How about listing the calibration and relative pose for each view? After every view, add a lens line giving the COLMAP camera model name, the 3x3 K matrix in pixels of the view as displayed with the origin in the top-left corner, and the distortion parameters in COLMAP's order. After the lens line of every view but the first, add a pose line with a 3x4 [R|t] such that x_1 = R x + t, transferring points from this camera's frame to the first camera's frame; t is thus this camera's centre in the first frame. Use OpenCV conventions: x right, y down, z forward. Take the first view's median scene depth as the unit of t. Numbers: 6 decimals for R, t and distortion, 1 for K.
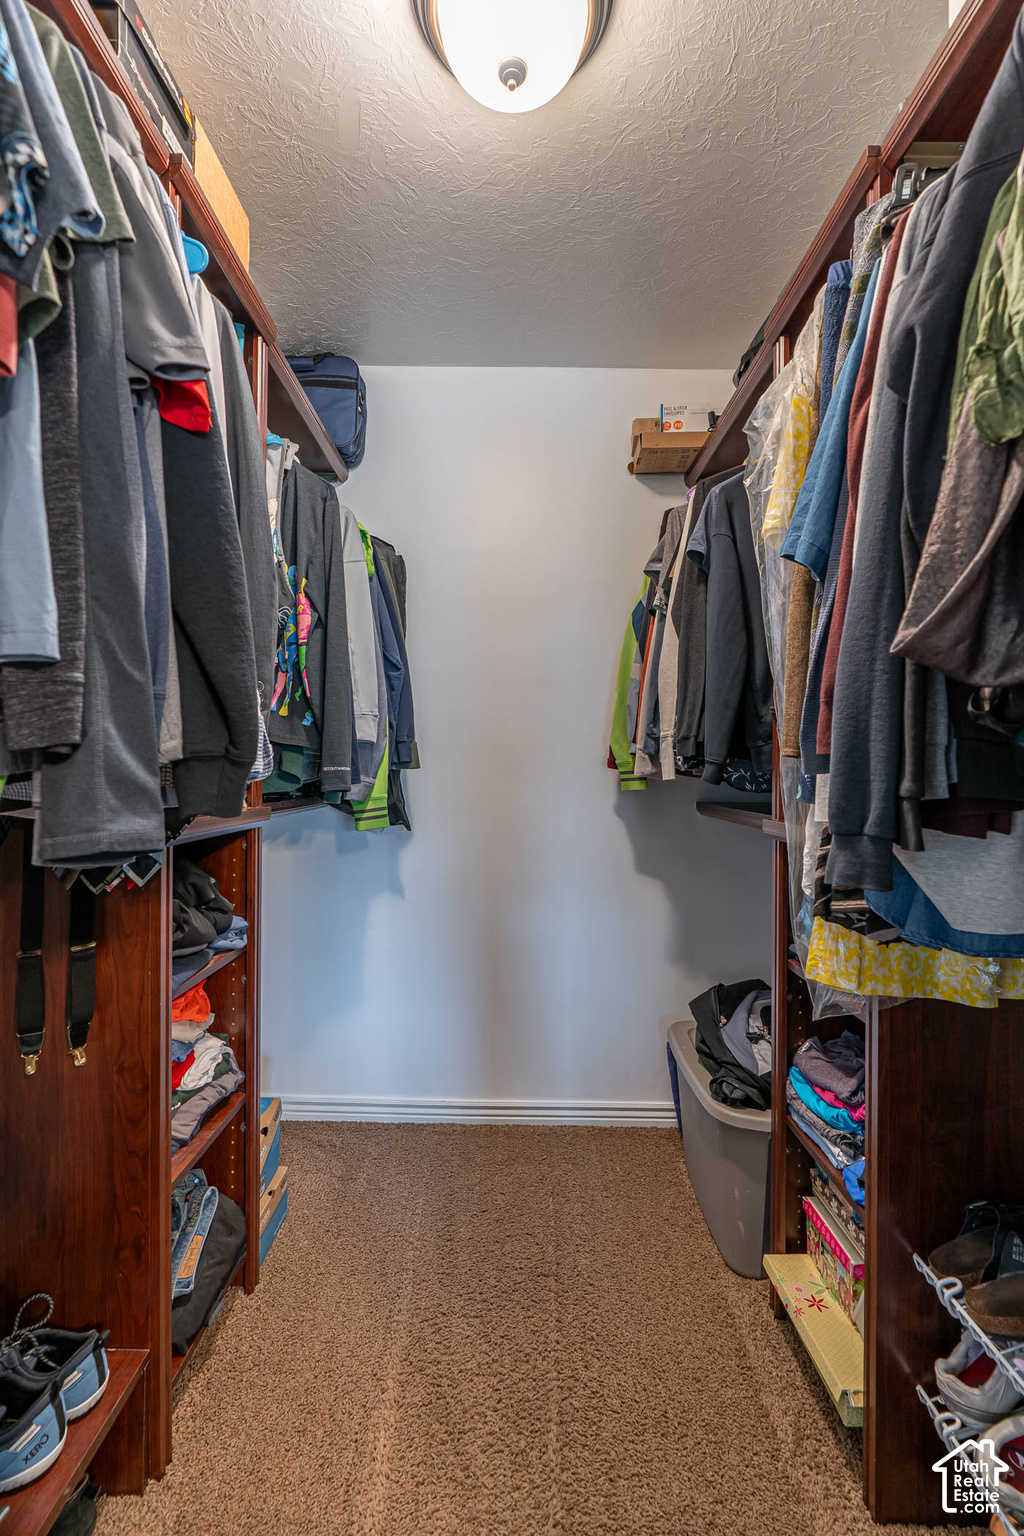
lens RADIAL K [[703.5, 0, 512.0], [0, 703.5, 768.0], [0, 0, 1]] dist [-0.009470, 0.004580]
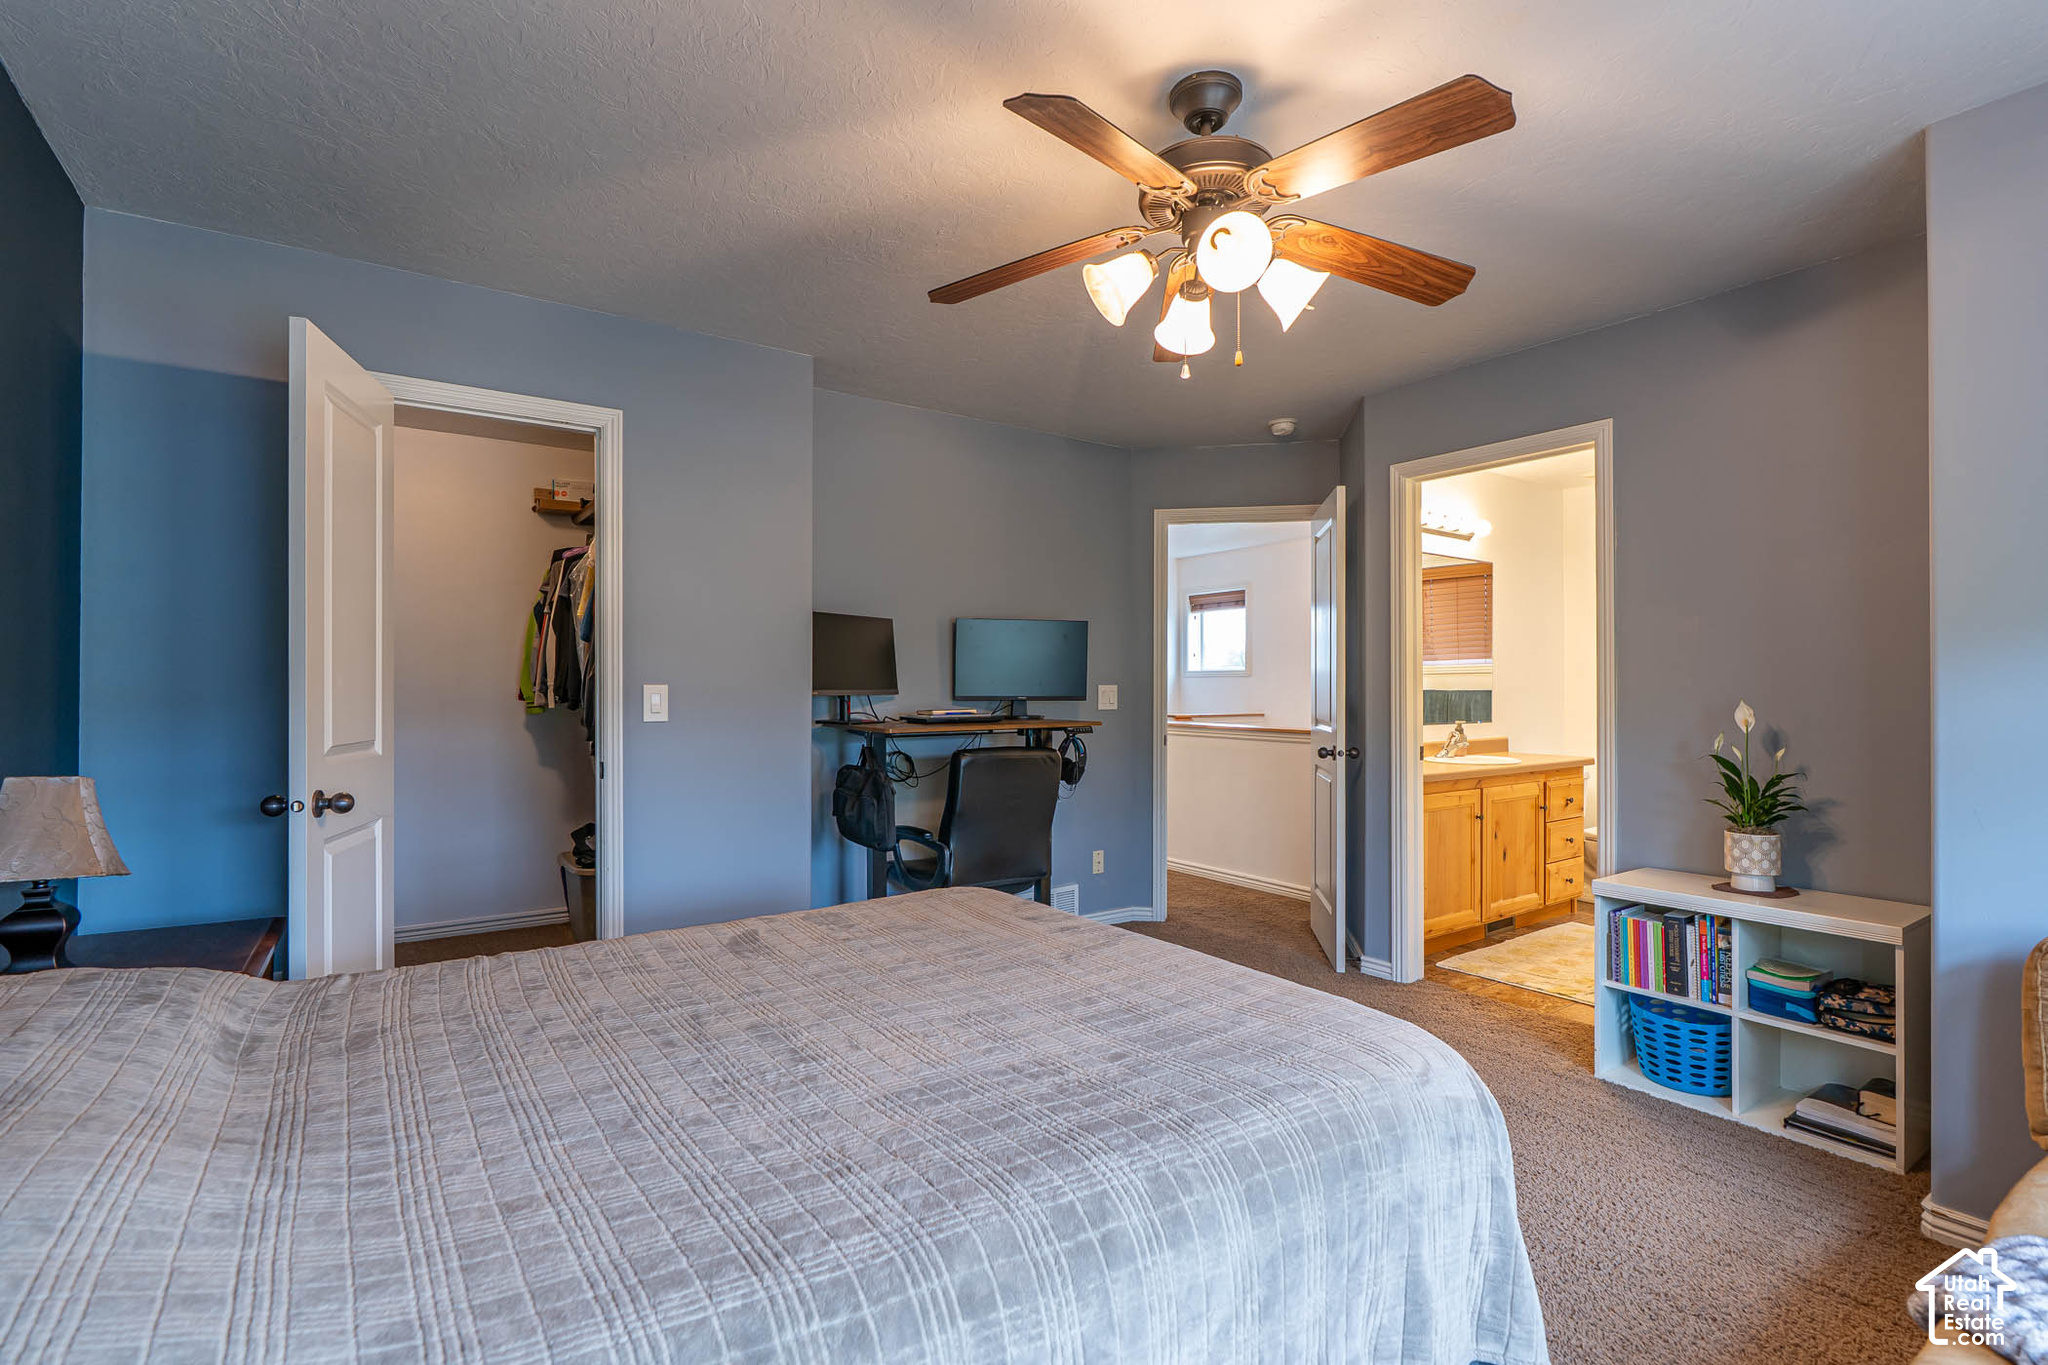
lens RADIAL K [[937.9, 0, 1024.8], [0, 937.9, 679.1], [0, 0, 1]] dist [-0.009470, 0.004580]
pose [[0.817198, -0.005841, 0.576327, -0.162762], [0.007317, 0.999973, -0.000240, -0.043140], [-0.576310, 0.004414, 0.817219, -1.543640]]
